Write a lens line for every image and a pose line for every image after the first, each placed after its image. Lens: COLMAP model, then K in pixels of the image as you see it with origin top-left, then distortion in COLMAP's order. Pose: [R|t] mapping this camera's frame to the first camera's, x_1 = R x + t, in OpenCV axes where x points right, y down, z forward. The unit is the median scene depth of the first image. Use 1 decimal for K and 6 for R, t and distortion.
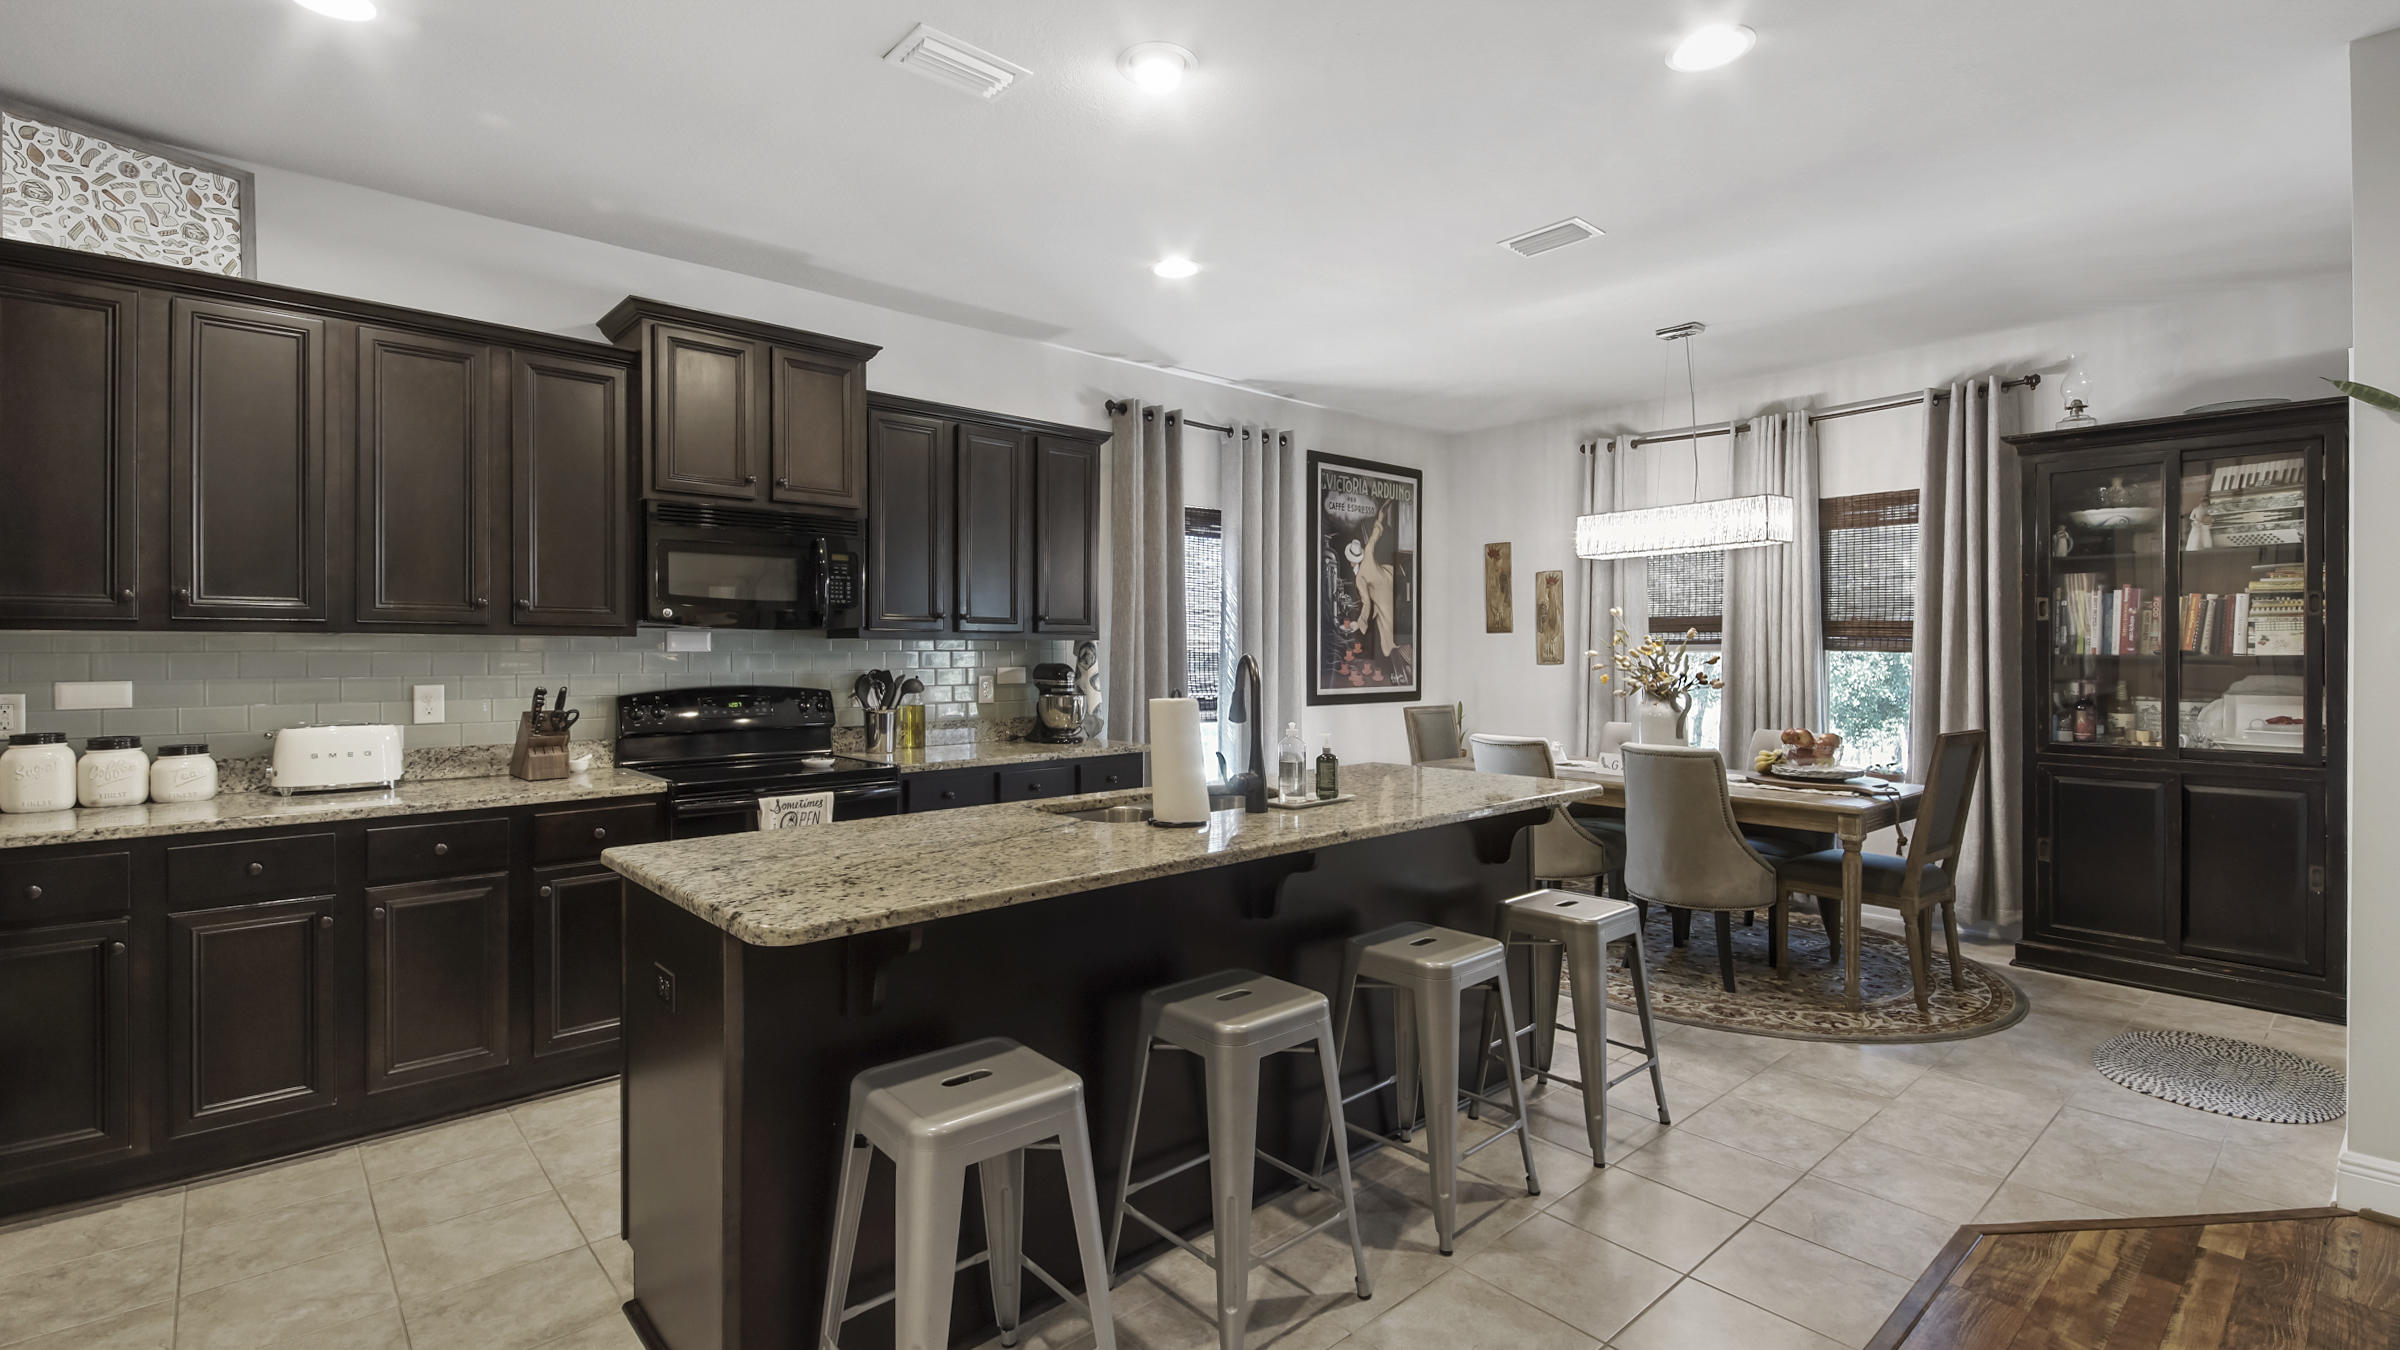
lens RADIAL K [[1118.7, 0, 1178.6], [0, 1118.7, 630.0], [0, 0, 1]] dist [0.031492, -0.014300]
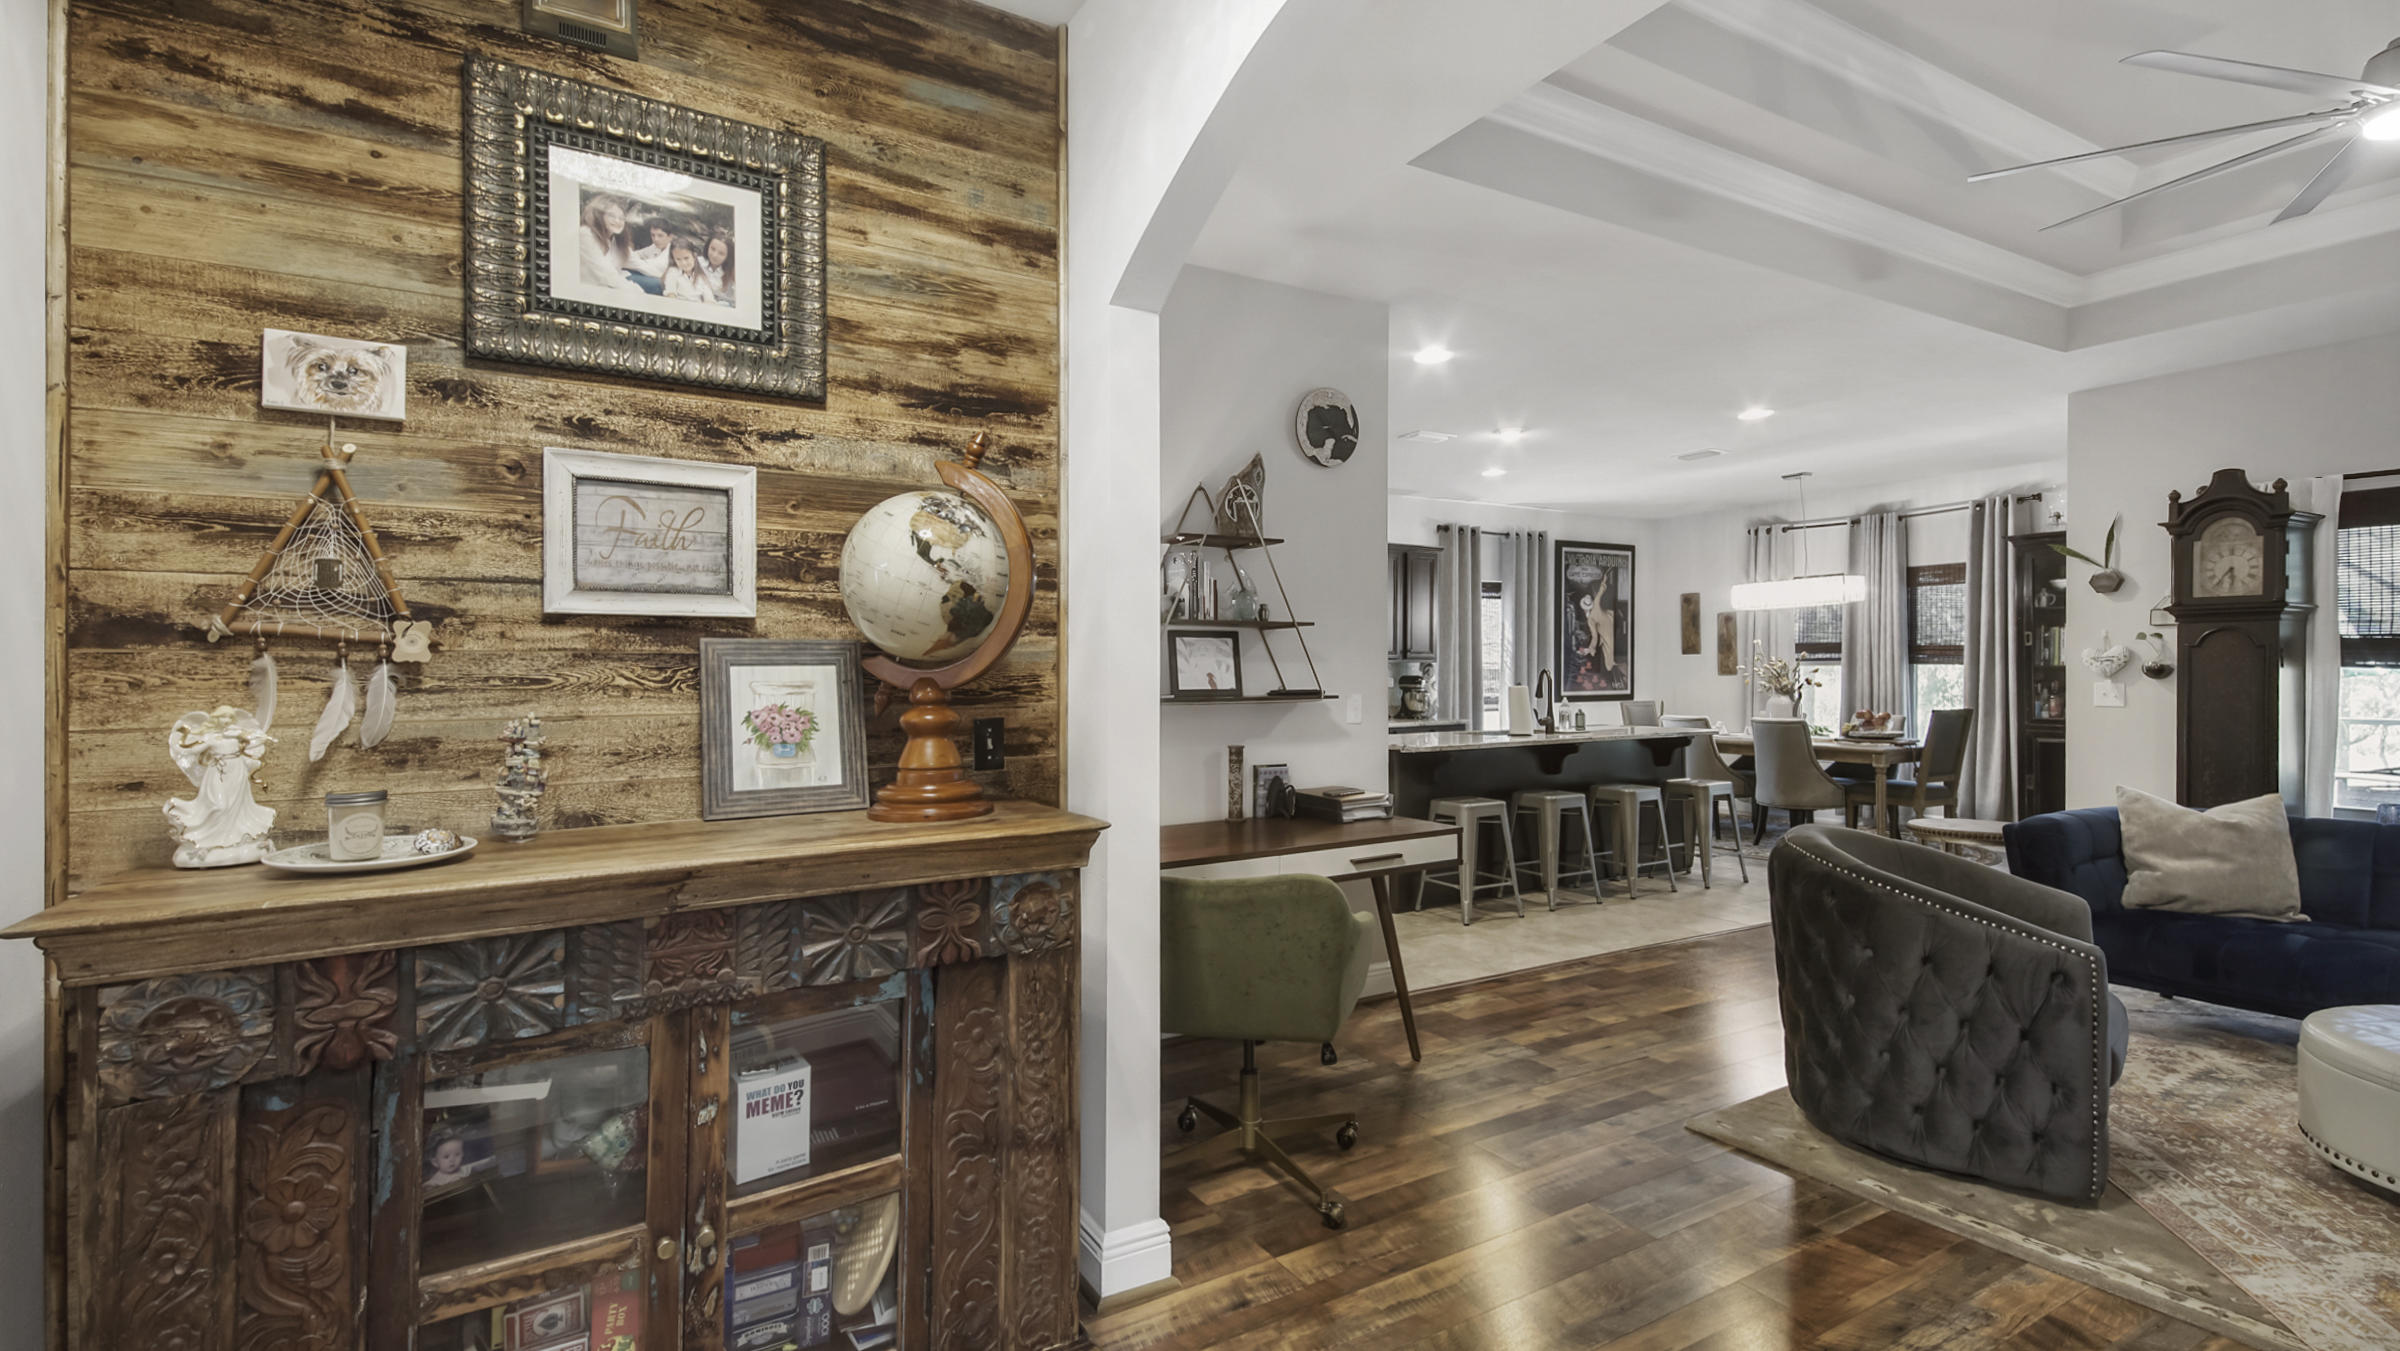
lens RADIAL K [[1118.7, 0, 1135.6], [0, 1118.7, 687.0], [0, 0, 1]] dist [0.031492, -0.014300]
pose [[0.977801, -0.004052, -0.209498, -0.160449], [0.011178, 0.999398, 0.032843, -0.015148], [0.209239, -0.034456, 0.977257, -0.820329]]
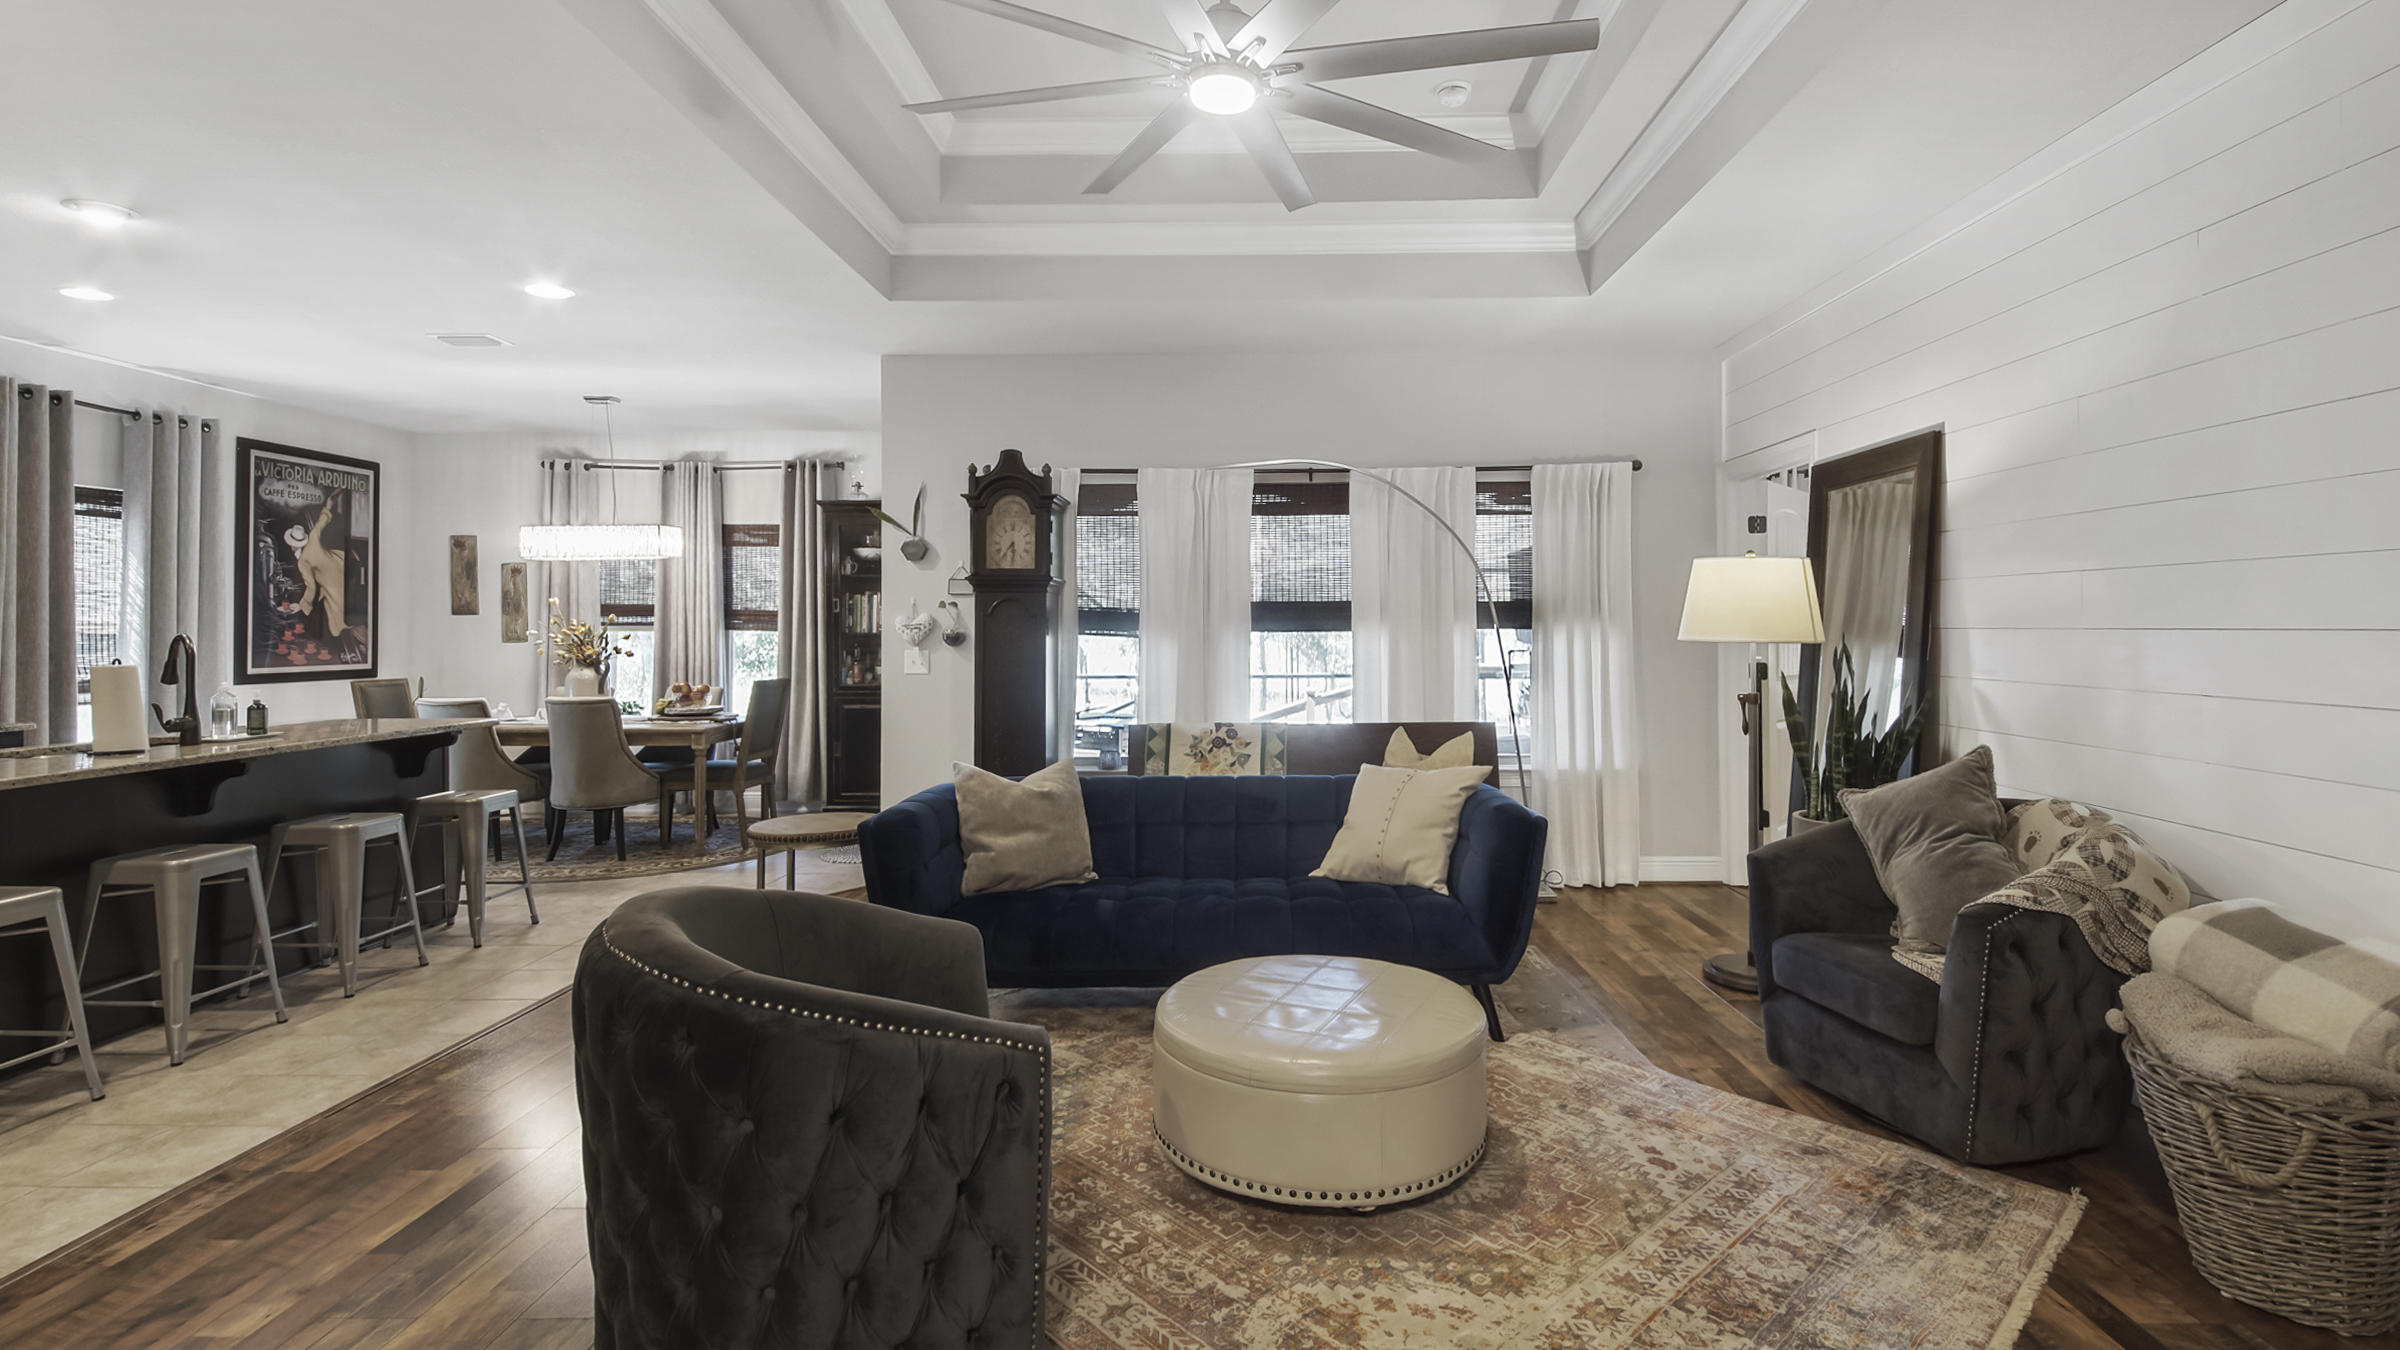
lens RADIAL K [[1118.7, 0, 1256.8], [0, 1118.7, 622.4], [0, 0, 1]] dist [0.031492, -0.014300]
pose [[0.660089, 0.005300, 0.751169, -0.062601], [-0.013844, 0.999891, 0.005110, -0.009334], [-0.751060, -0.013772, 0.660090, -0.493315]]
